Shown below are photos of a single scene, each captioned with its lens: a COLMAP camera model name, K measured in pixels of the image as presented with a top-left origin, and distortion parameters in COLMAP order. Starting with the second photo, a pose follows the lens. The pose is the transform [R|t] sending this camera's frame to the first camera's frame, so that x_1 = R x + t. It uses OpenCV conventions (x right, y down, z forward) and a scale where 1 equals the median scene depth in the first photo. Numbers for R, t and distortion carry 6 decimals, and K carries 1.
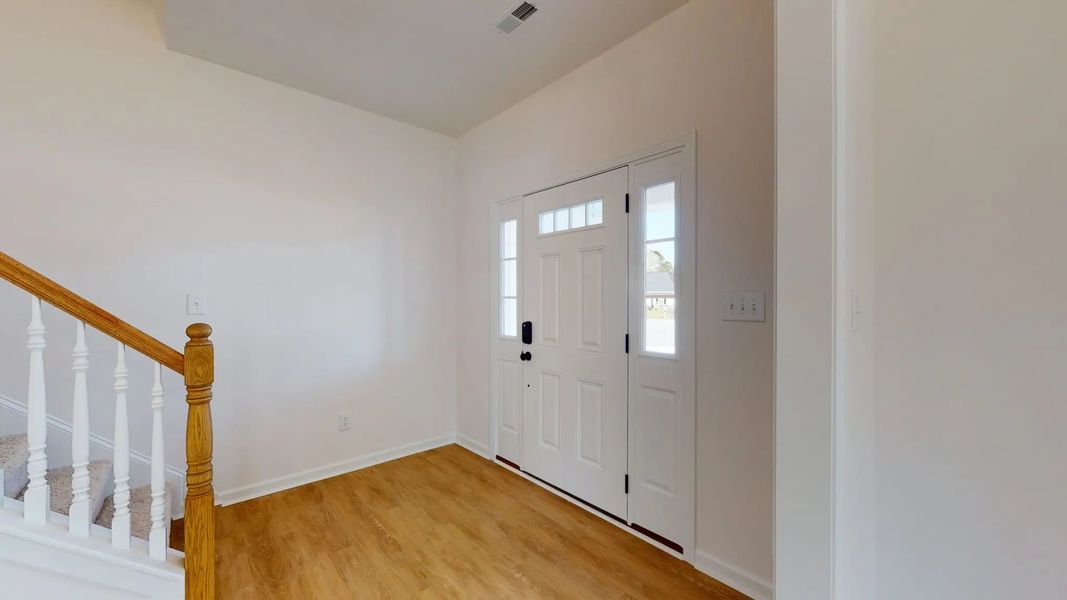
lens RADIAL K [[392.6, 0, 535.0], [0, 392.6, 300.9], [0, 0, 1]] dist [0.001004, -0.000070]
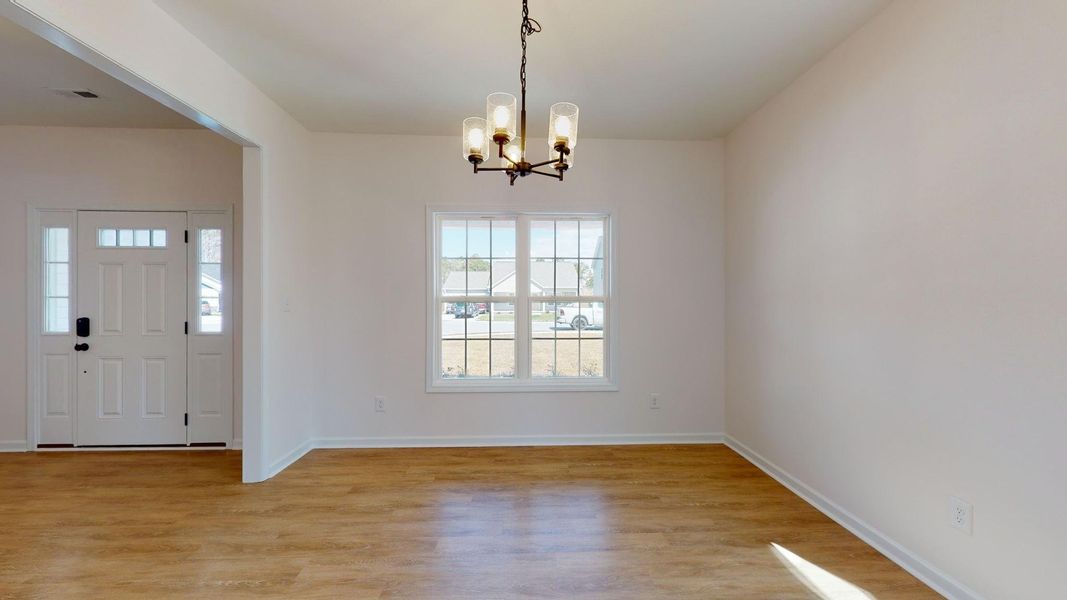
lens RADIAL K [[392.6, 0, 535.0], [0, 392.6, 300.9], [0, 0, 1]] dist [0.001004, -0.000070]
pose [[0.646990, -0.001571, 0.762497, -0.046907], [0.000879, 0.999999, 0.001315, 0.001605], [-0.762498, -0.000180, 0.646991, -0.890285]]
